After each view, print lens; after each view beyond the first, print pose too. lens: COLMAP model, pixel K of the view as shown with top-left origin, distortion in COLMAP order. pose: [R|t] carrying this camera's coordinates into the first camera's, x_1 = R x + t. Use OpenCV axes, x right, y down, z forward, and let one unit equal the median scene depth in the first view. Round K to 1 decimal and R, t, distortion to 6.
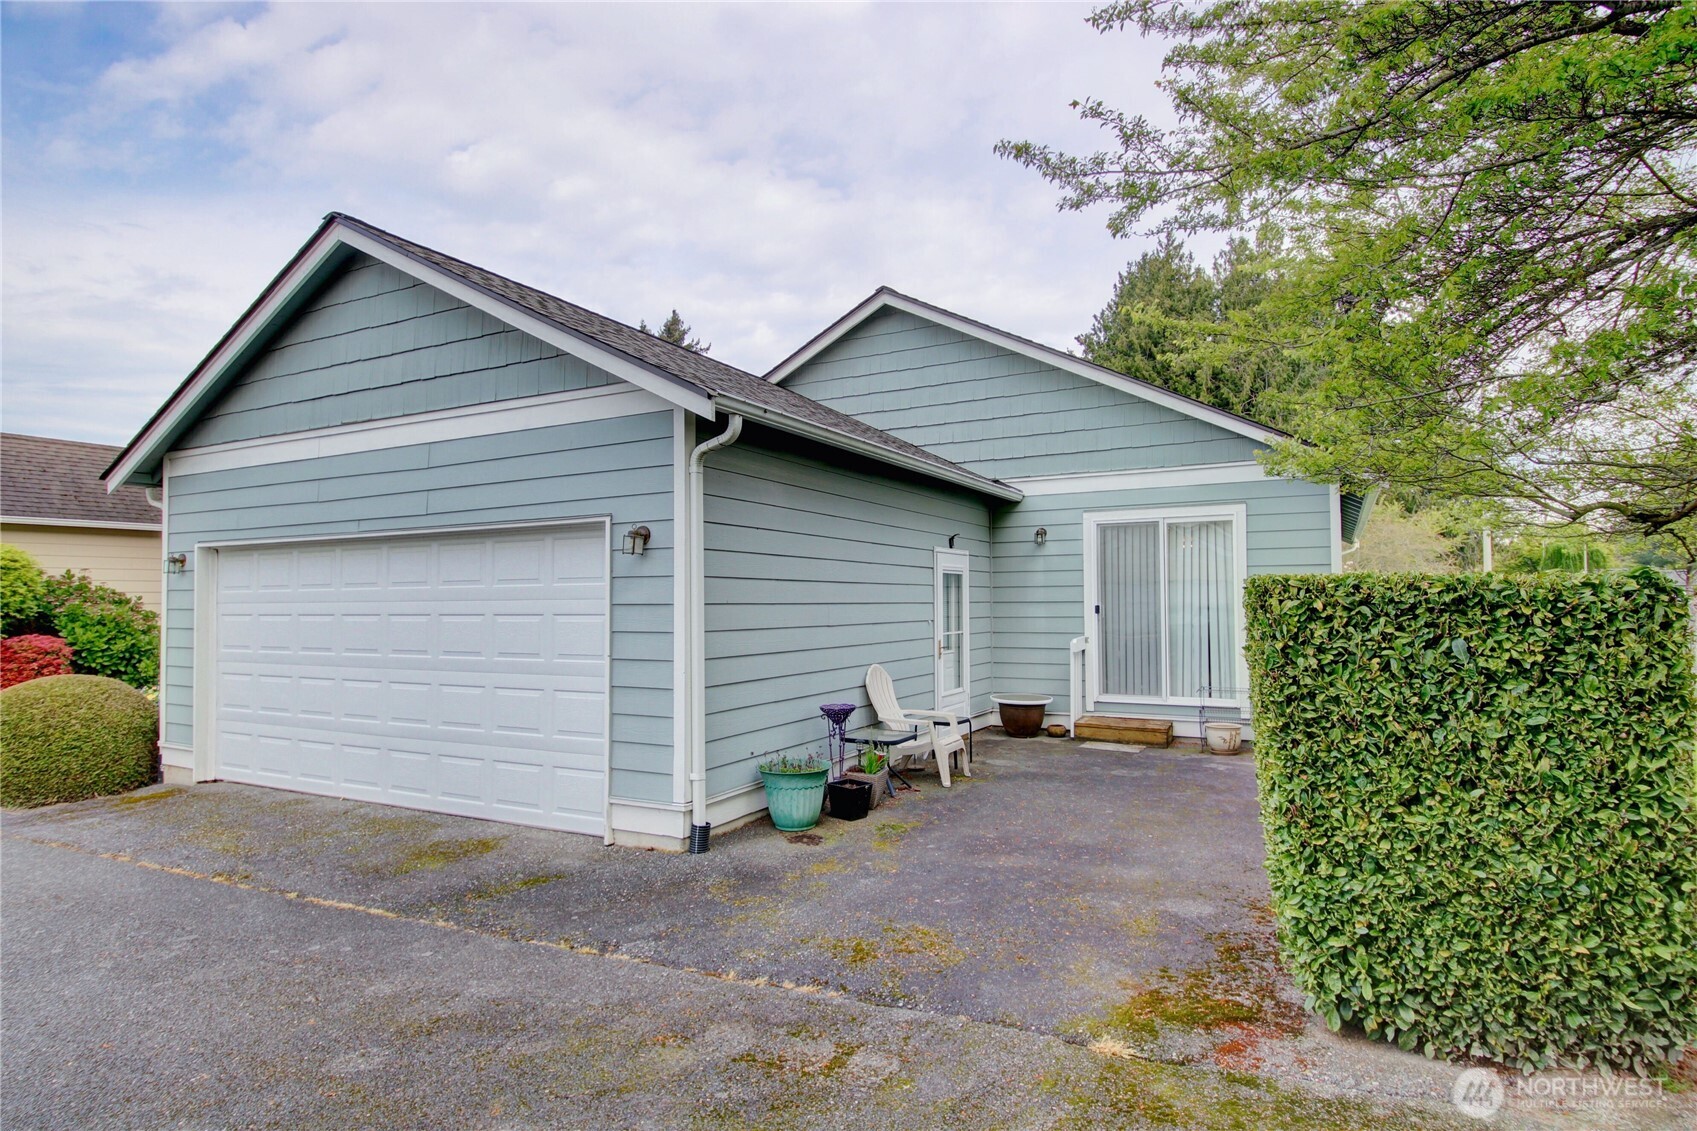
lens RADIAL K [[911.6, 0, 840.1], [0, 911.6, 581.5], [0, 0, 1]] dist [0.036827, -0.047438]
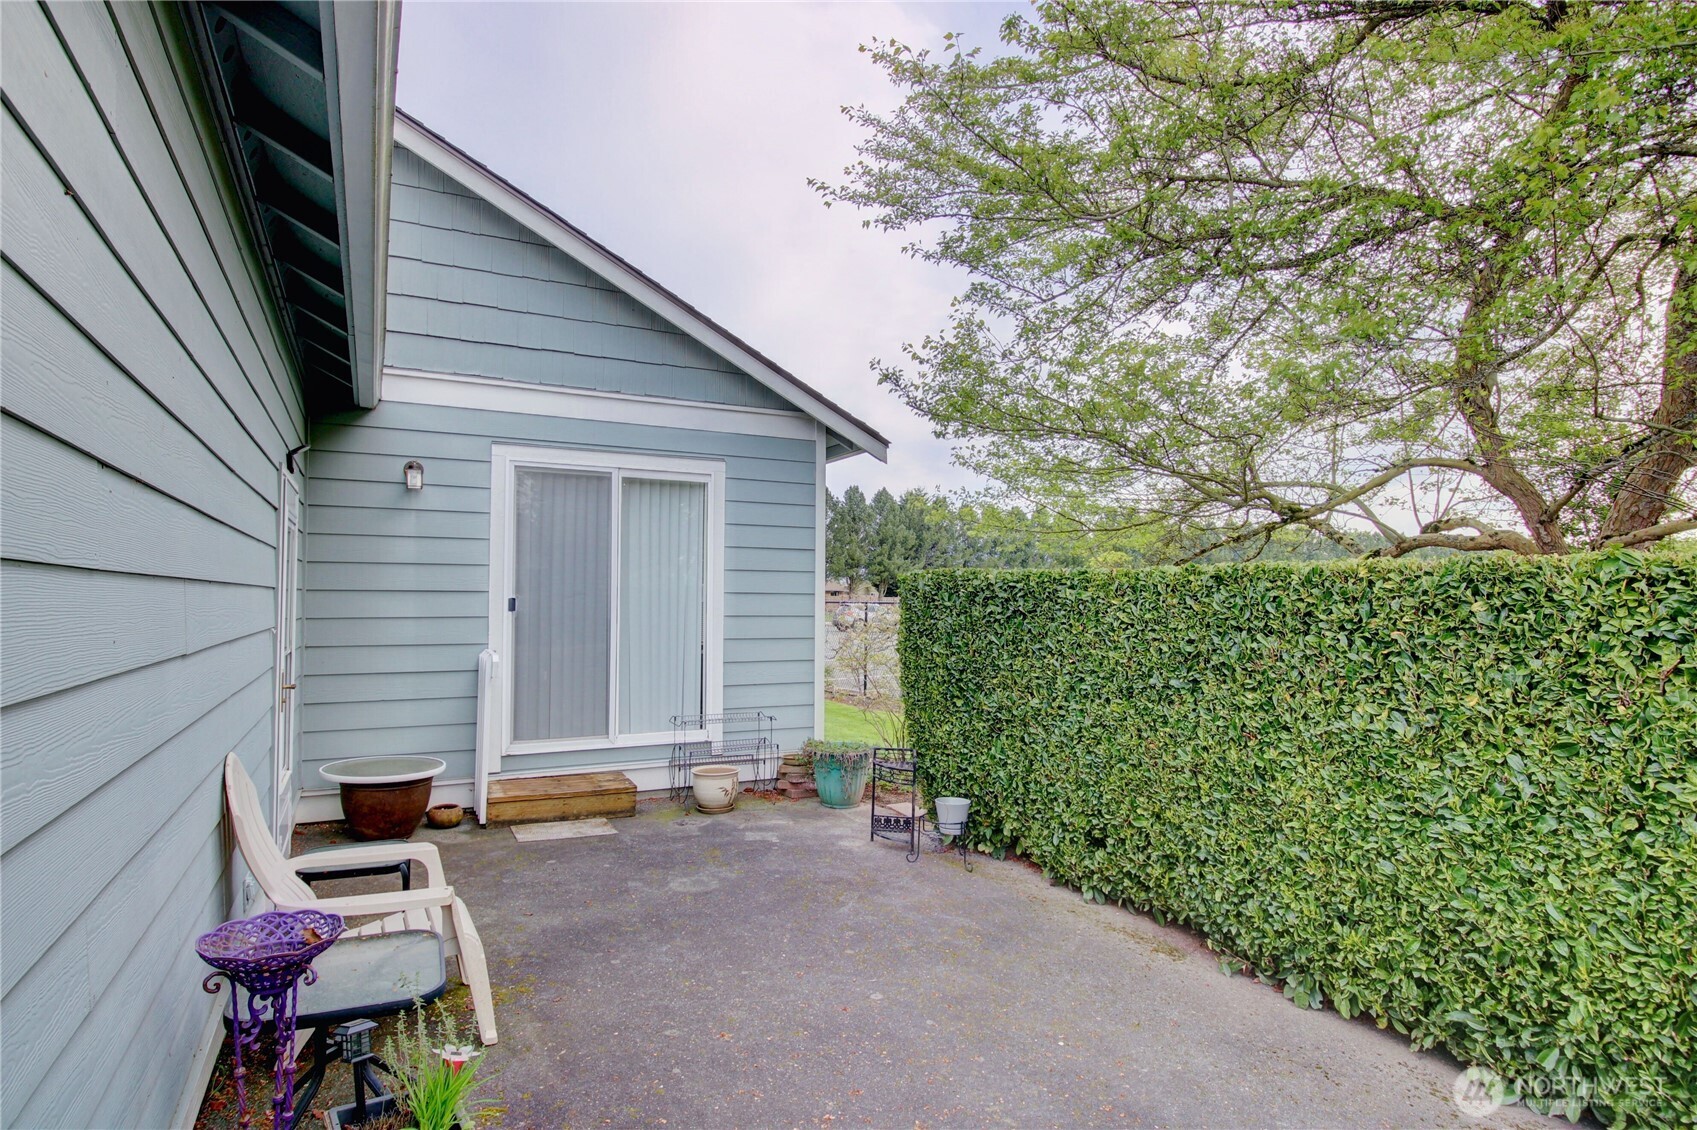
lens RADIAL K [[911.6, 0, 840.1], [0, 911.6, 581.0], [0, 0, 1]] dist [0.036827, -0.047438]
pose [[0.575327, 0.027165, 0.817472, -0.117734], [-0.029059, 0.999496, -0.012762, 0.020250], [-0.817407, -0.016413, 0.575827, 0.583388]]
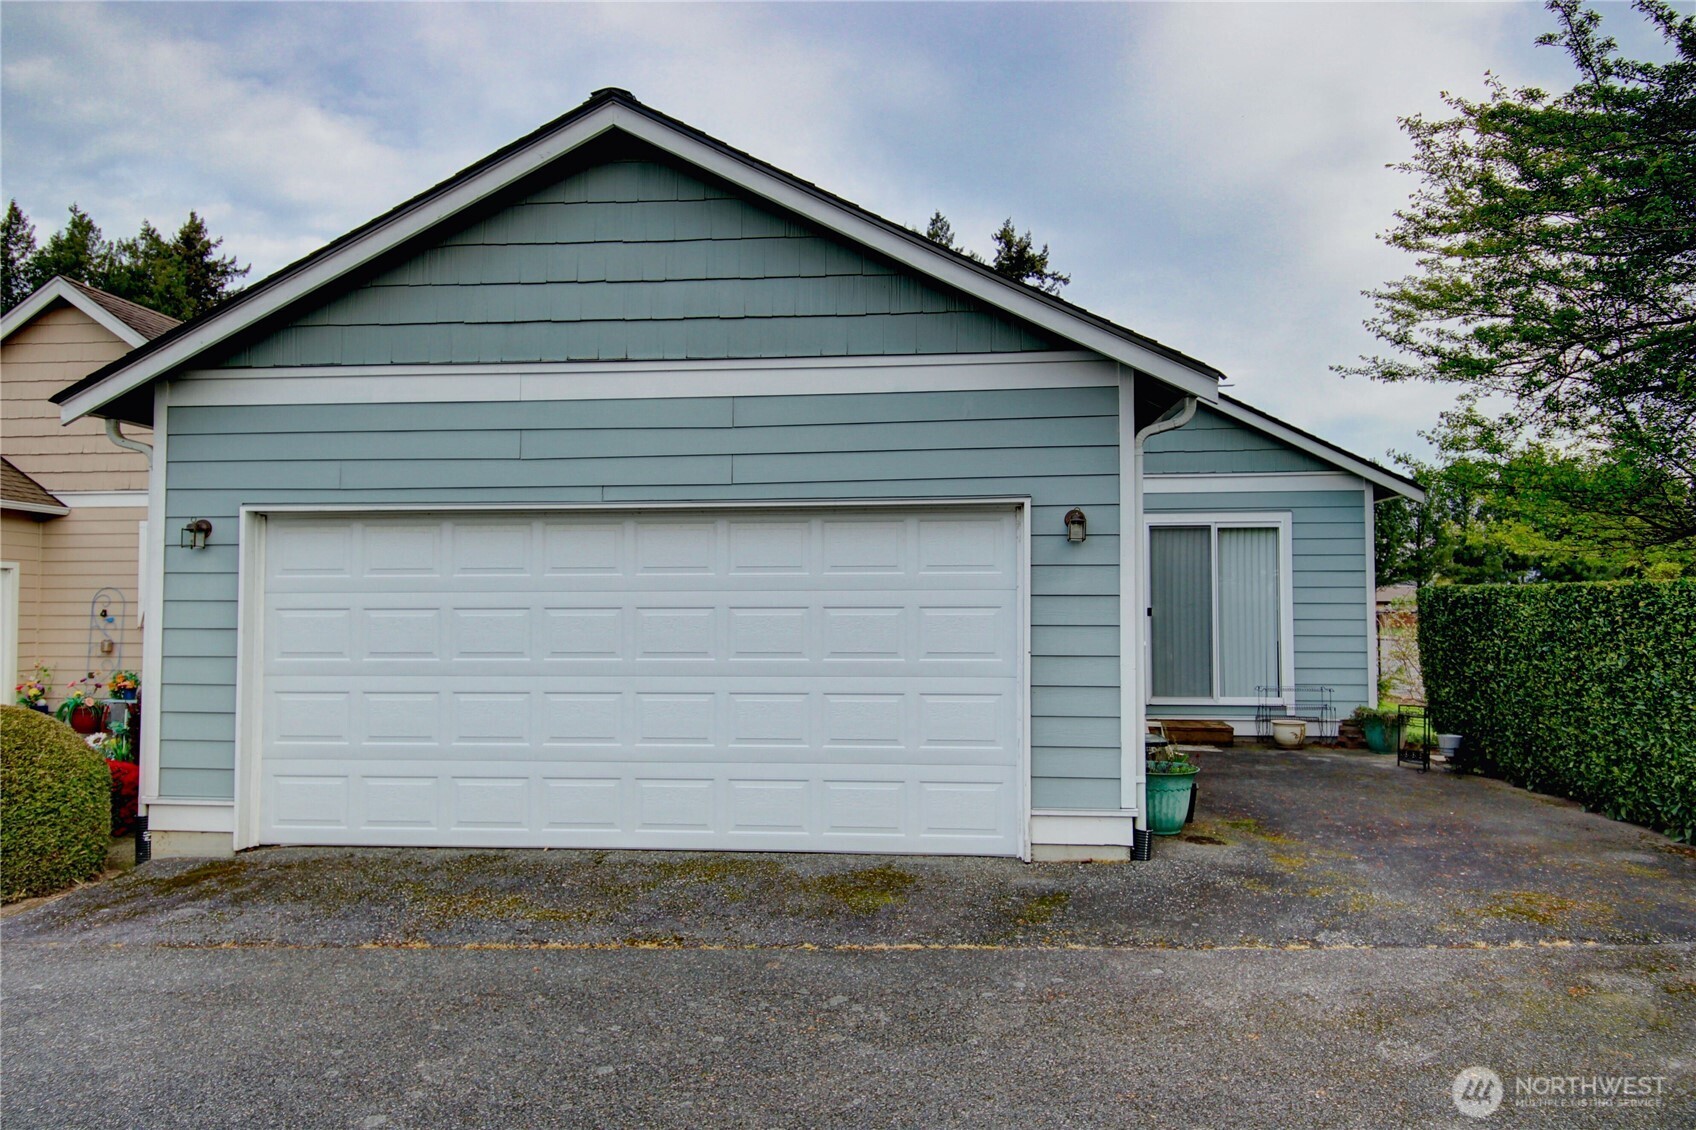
lens RADIAL K [[1070.8, 0, 839.9], [0, 1070.8, 581.9], [0, 0, 1]] dist [0.048331, -0.061995]
pose [[0.921148, 0.016304, 0.388871, -0.602585], [-0.013180, 0.999856, -0.010699, 0.018667], [-0.388990, 0.004730, 0.921230, 0.070368]]
